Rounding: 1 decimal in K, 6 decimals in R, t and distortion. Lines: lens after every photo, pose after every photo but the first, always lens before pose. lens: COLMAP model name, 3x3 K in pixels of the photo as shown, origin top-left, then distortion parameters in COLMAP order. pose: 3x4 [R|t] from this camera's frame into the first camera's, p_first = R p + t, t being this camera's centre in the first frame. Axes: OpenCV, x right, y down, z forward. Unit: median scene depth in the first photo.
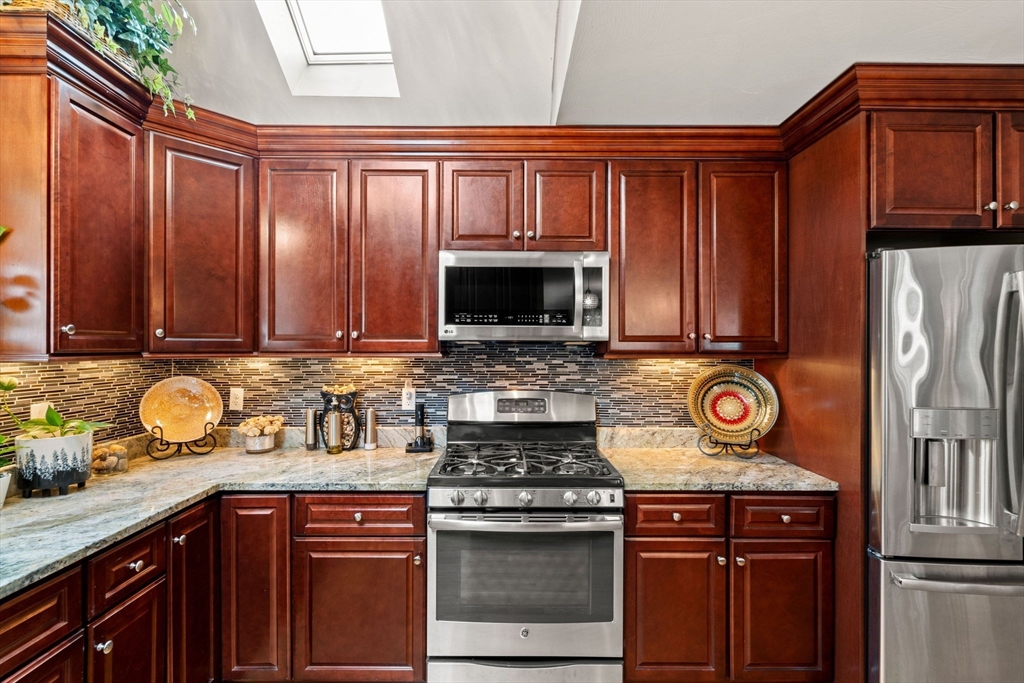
lens RADIAL K [[474.3, 0, 508.2], [0, 474.3, 345.6], [0, 0, 1]] dist [-0.000597, 0.000164]
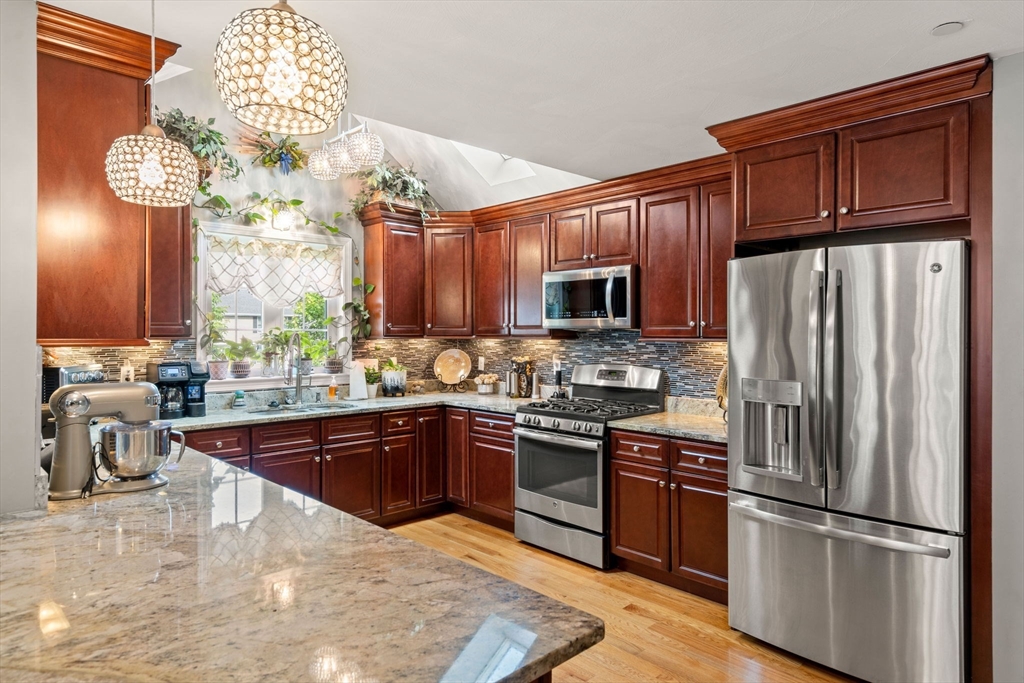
lens RADIAL K [[615.7, 0, 514.8], [0, 615.7, 332.9], [0, 0, 1]] dist [0.008933, 0.000798]
pose [[0.691301, -0.000820, -0.722567, 1.273327], [0.002555, 0.999996, 0.001310, 0.000475], [0.722563, -0.002752, 0.691300, -0.504561]]
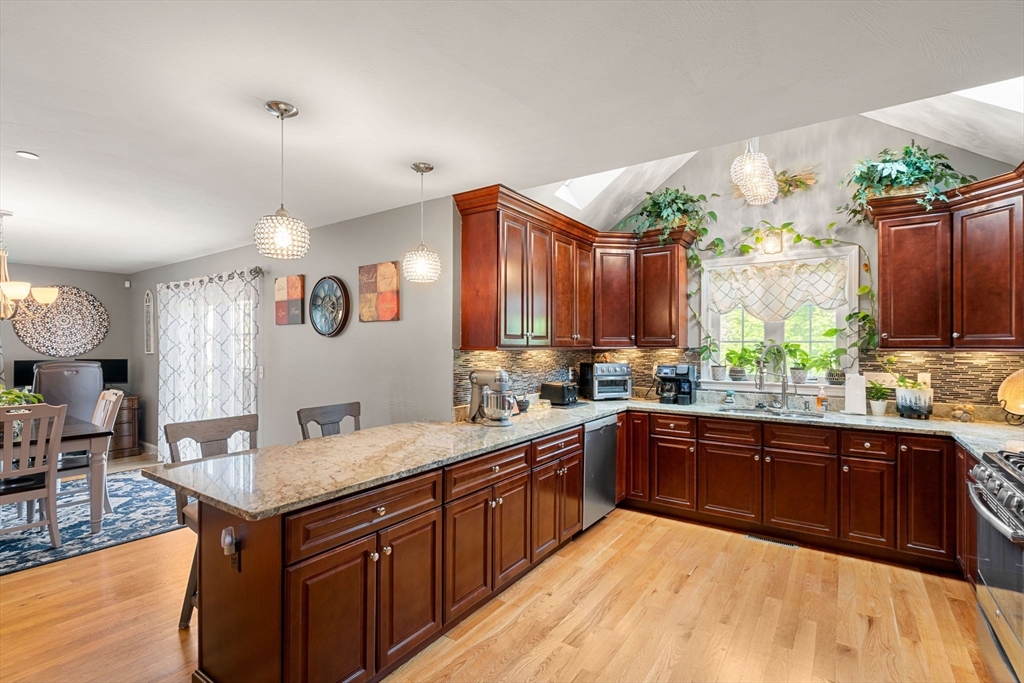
lens RADIAL K [[474.3, 0, 512.5], [0, 474.3, 347.2], [0, 0, 1]] dist [-0.000597, 0.000164]
pose [[-0.577771, 0.000906, -0.816198, 1.283489], [-0.000085, 0.999999, 0.001170, 0.010794], [0.816199, 0.000745, -0.577771, 0.621618]]
